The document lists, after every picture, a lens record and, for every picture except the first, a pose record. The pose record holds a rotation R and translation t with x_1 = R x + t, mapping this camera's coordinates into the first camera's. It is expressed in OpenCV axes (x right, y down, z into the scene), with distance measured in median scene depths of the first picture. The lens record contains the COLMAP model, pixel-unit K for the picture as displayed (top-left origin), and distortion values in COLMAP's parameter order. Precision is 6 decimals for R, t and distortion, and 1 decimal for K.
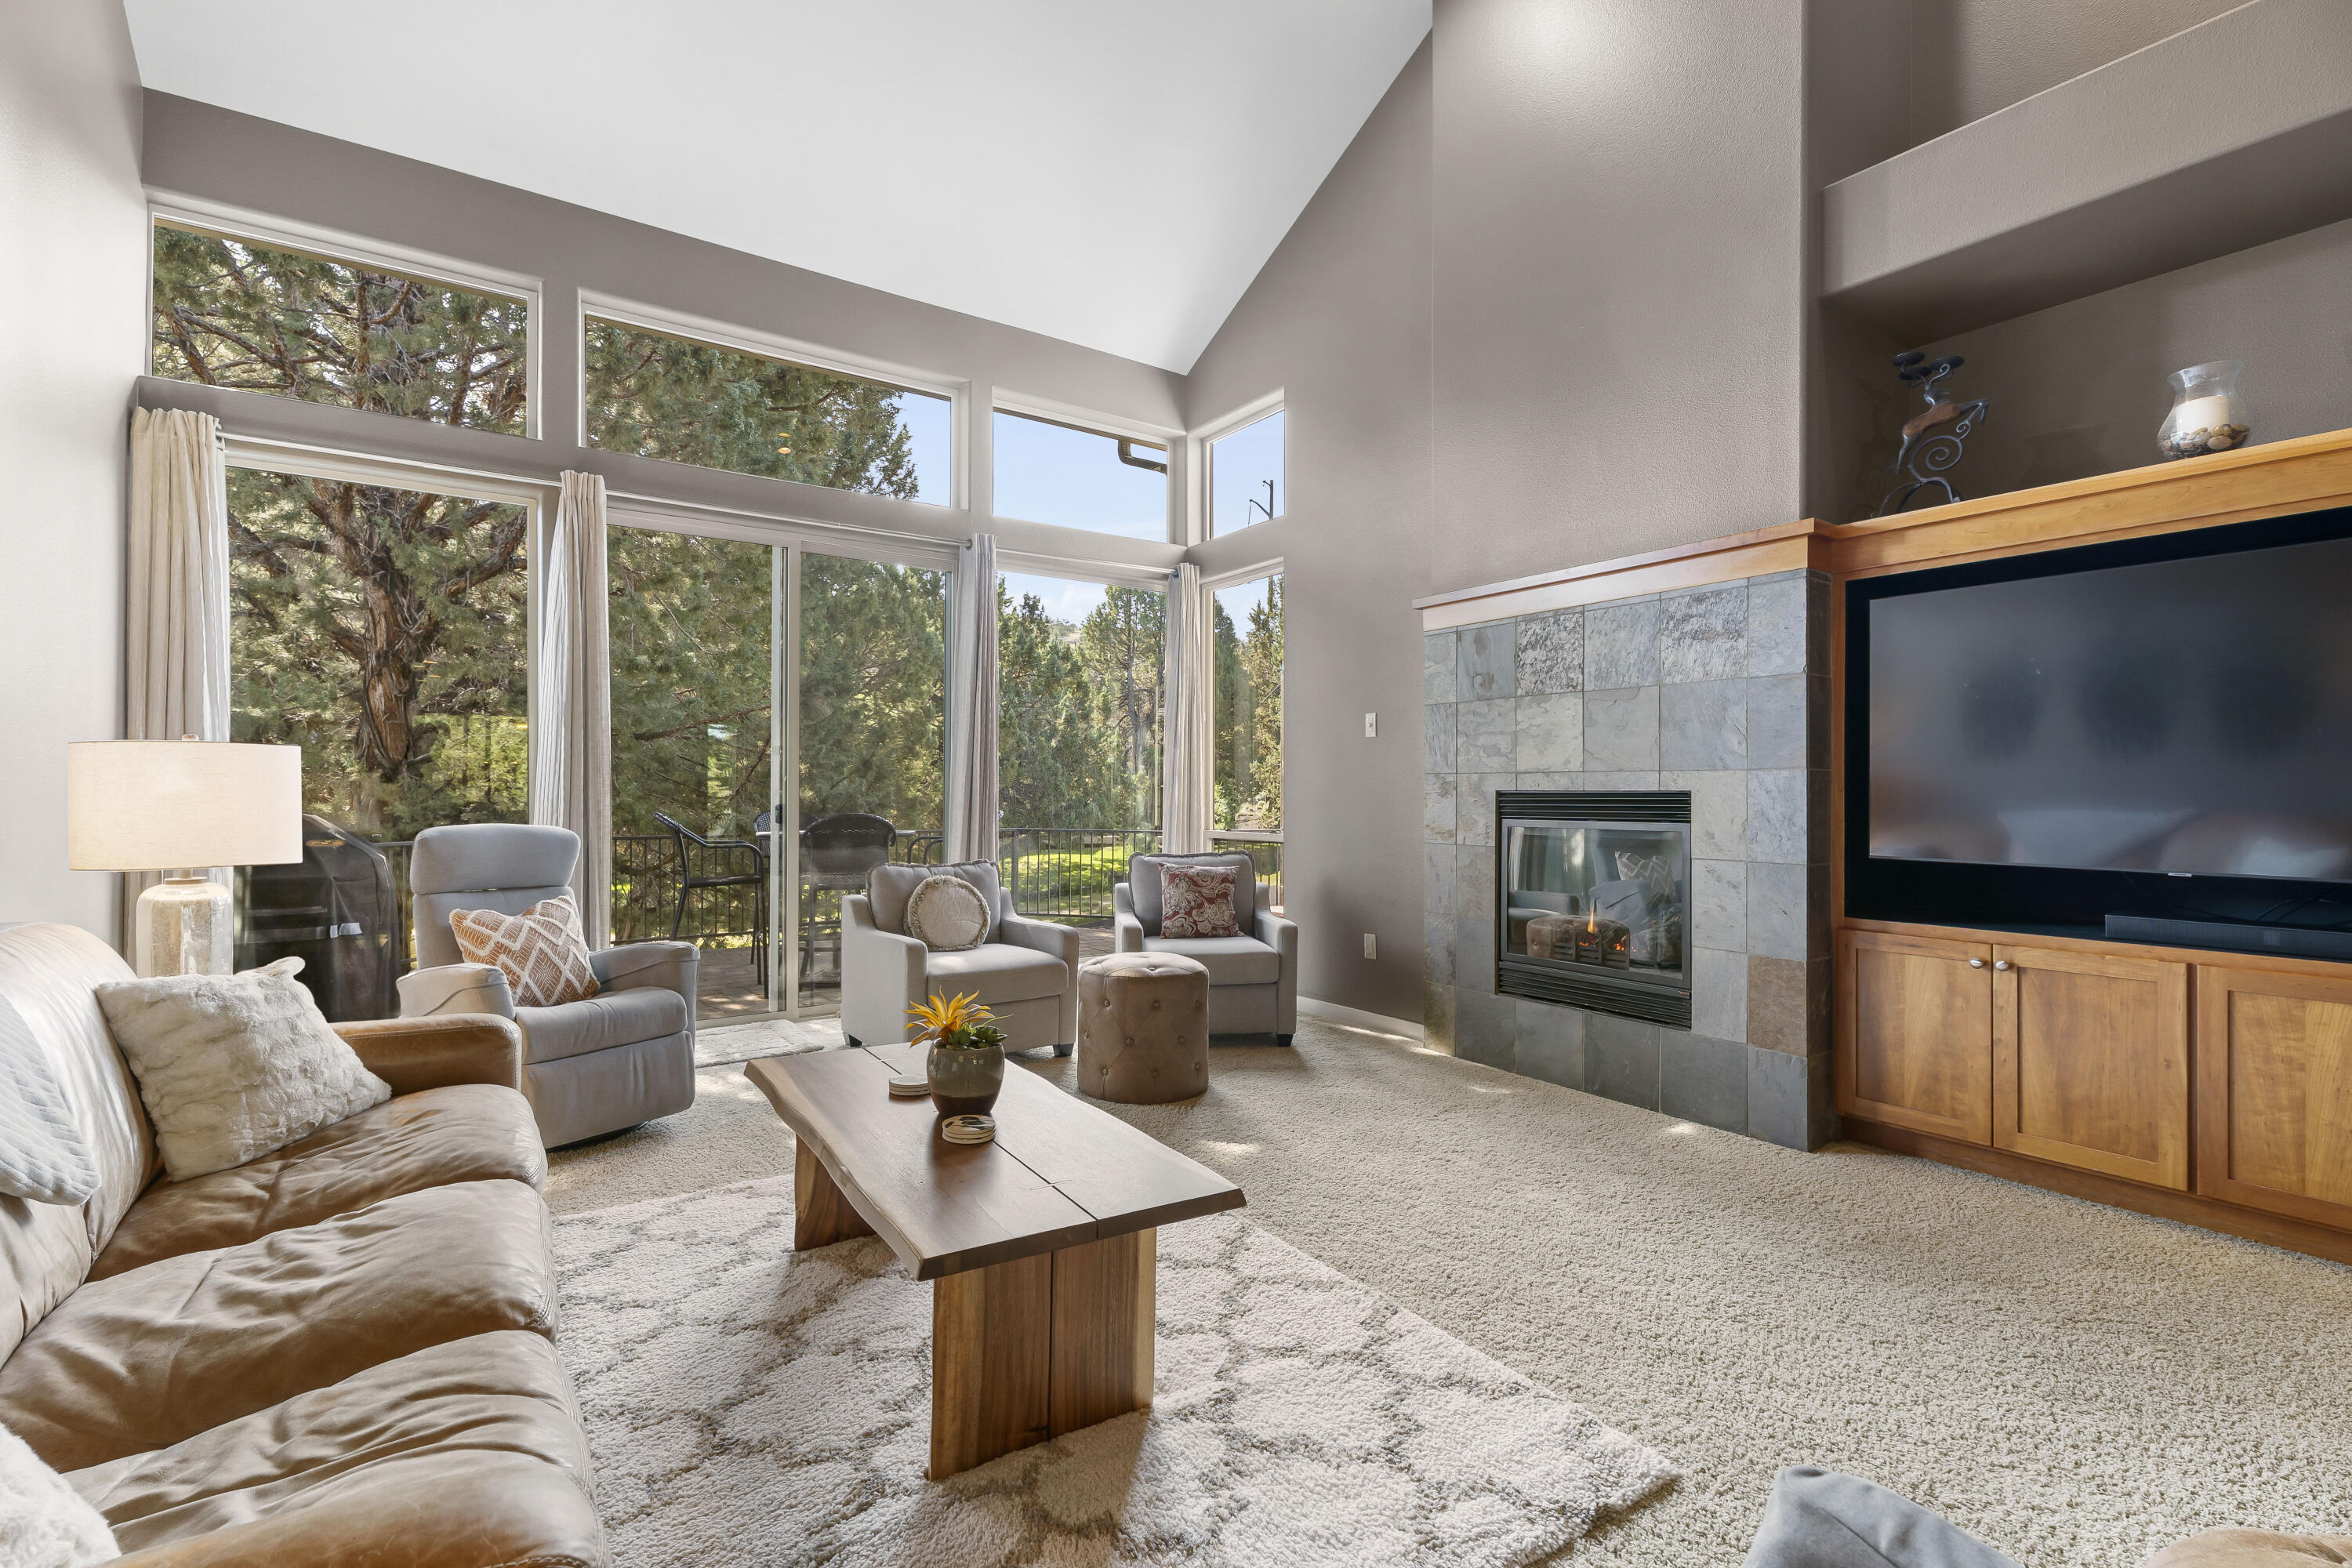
lens RADIAL K [[1053.2, 0, 1162.8], [0, 1053.2, 785.5], [0, 0, 1]] dist [0.003258, -0.002094]
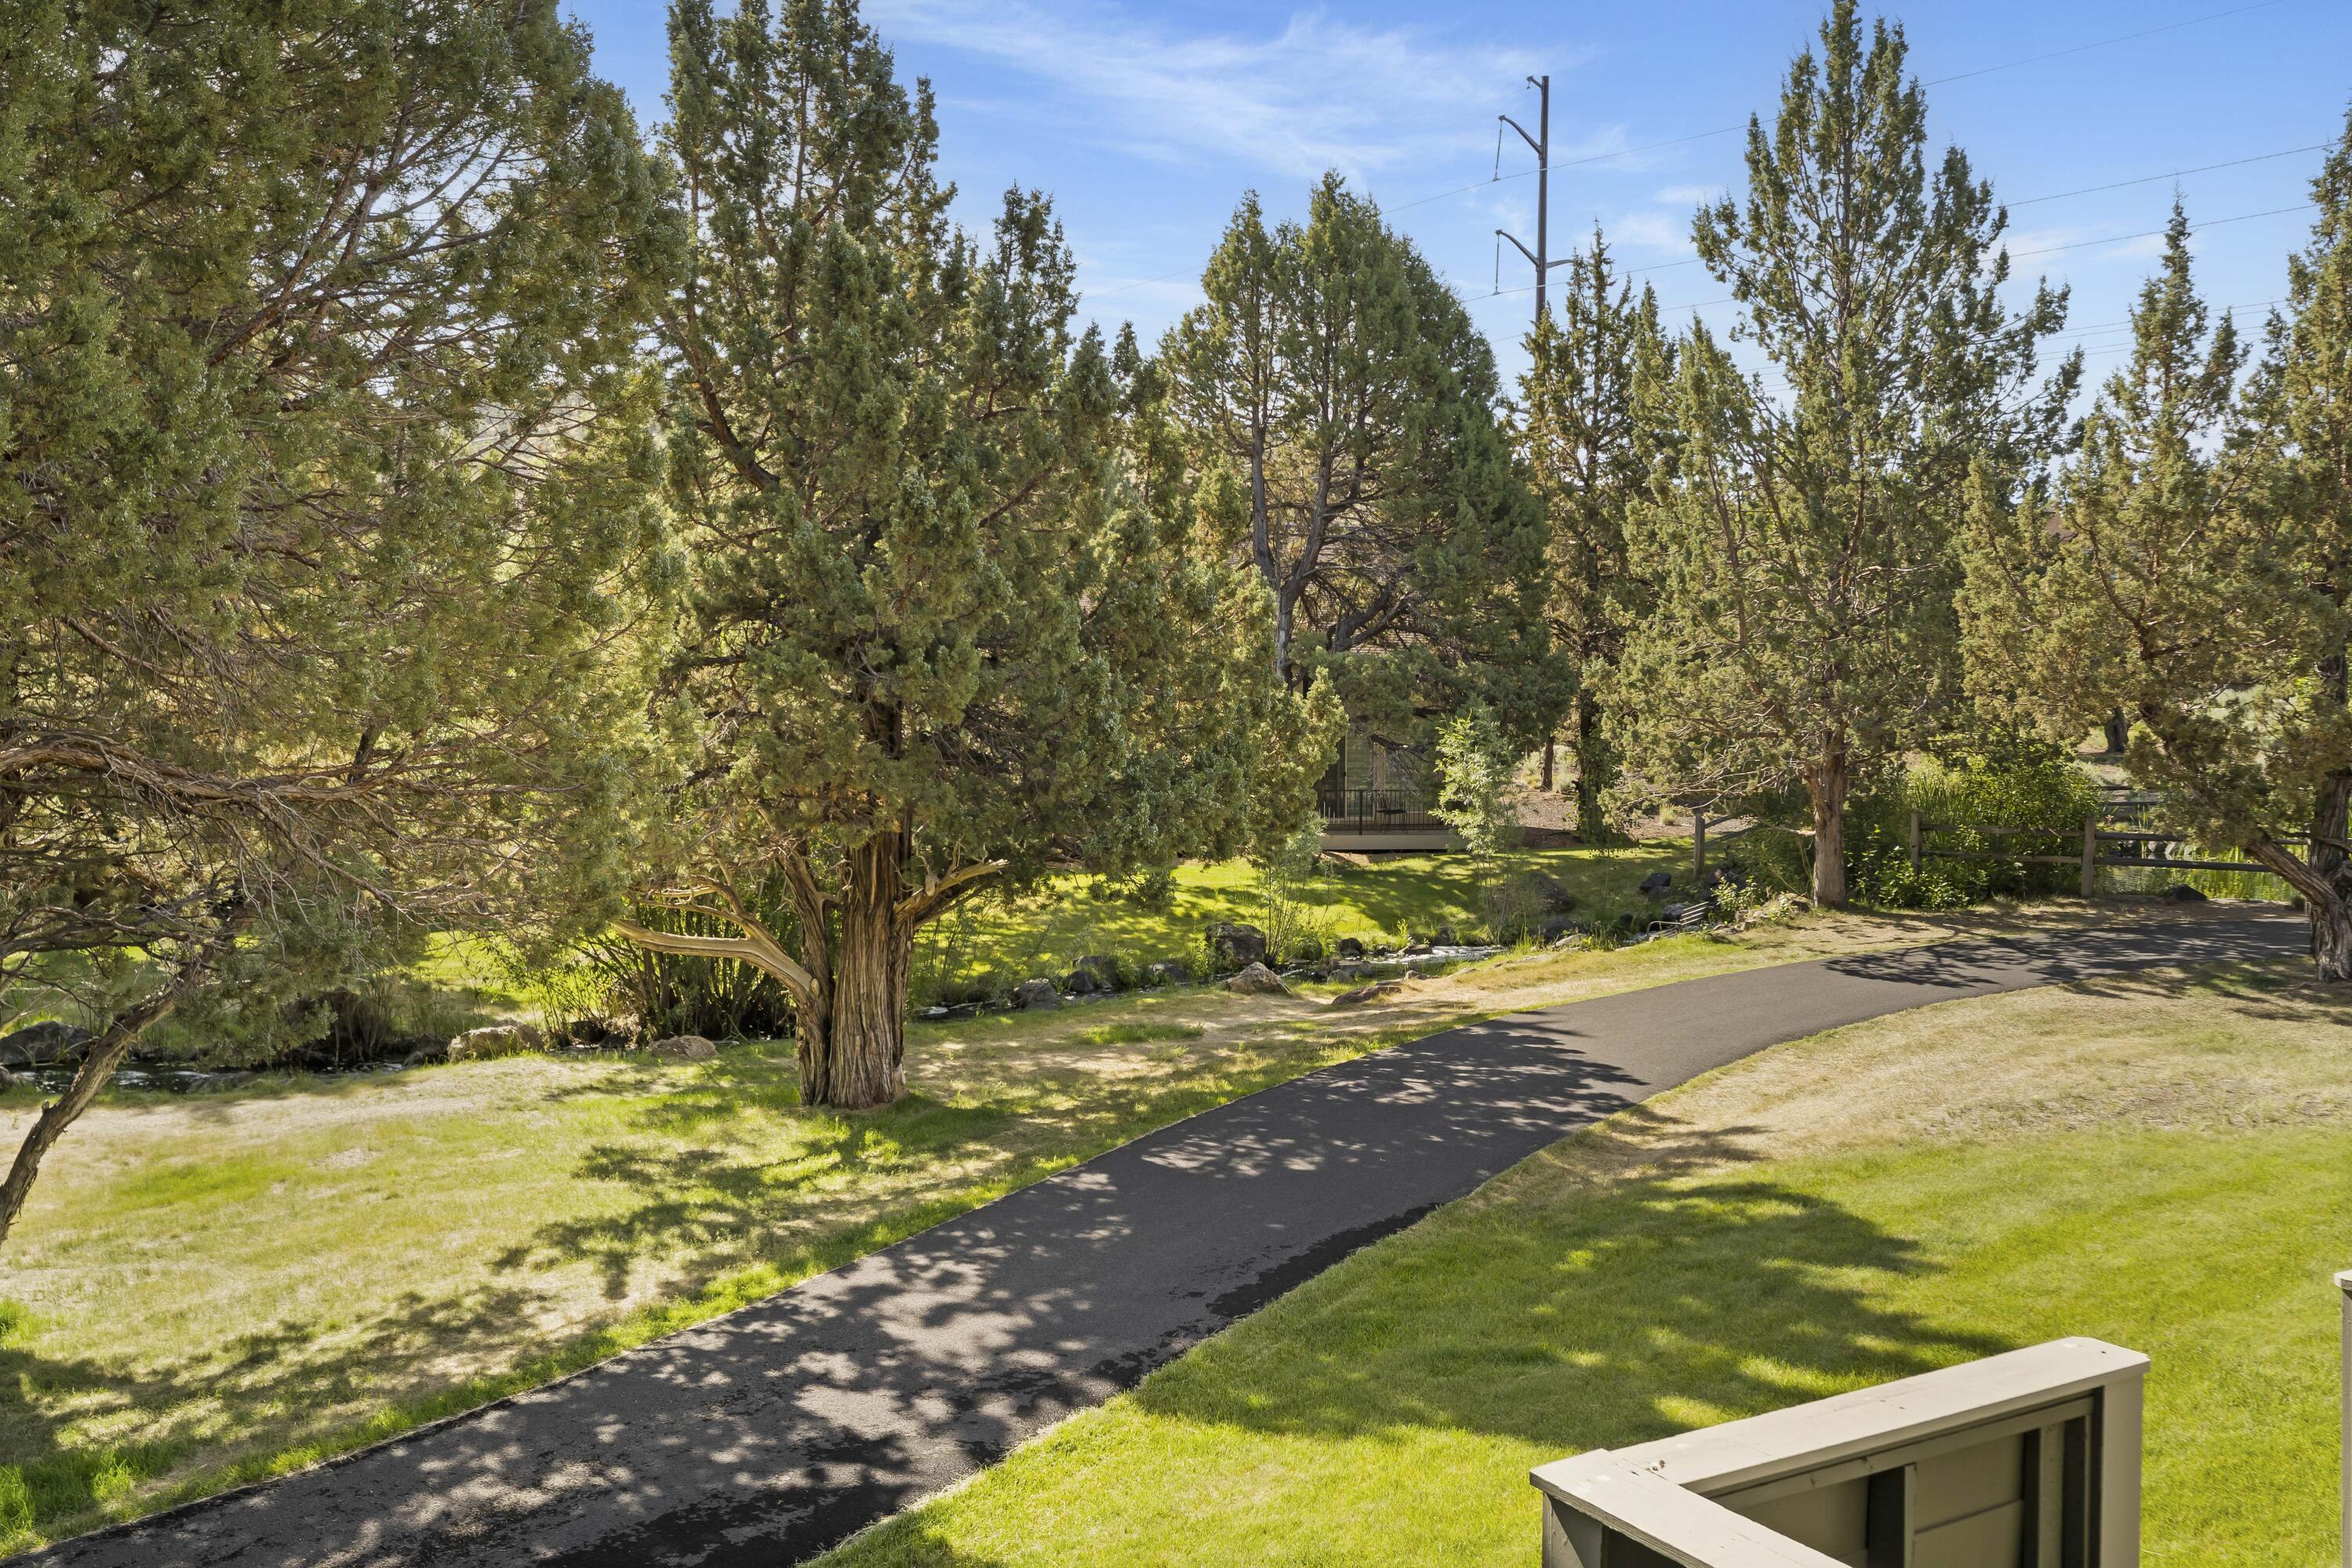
lens RADIAL K [[1918.0, 0, 1172.0], [0, 1918.0, 774.4], [0, 0, 1]] dist [-0.009332, 0.018694]
pose [[0.998262, 0.005065, -0.058710, -0.252043], [-0.003319, 0.999550, 0.029805, -0.009171], [0.058835, -0.029558, 0.997830, 2.445609]]
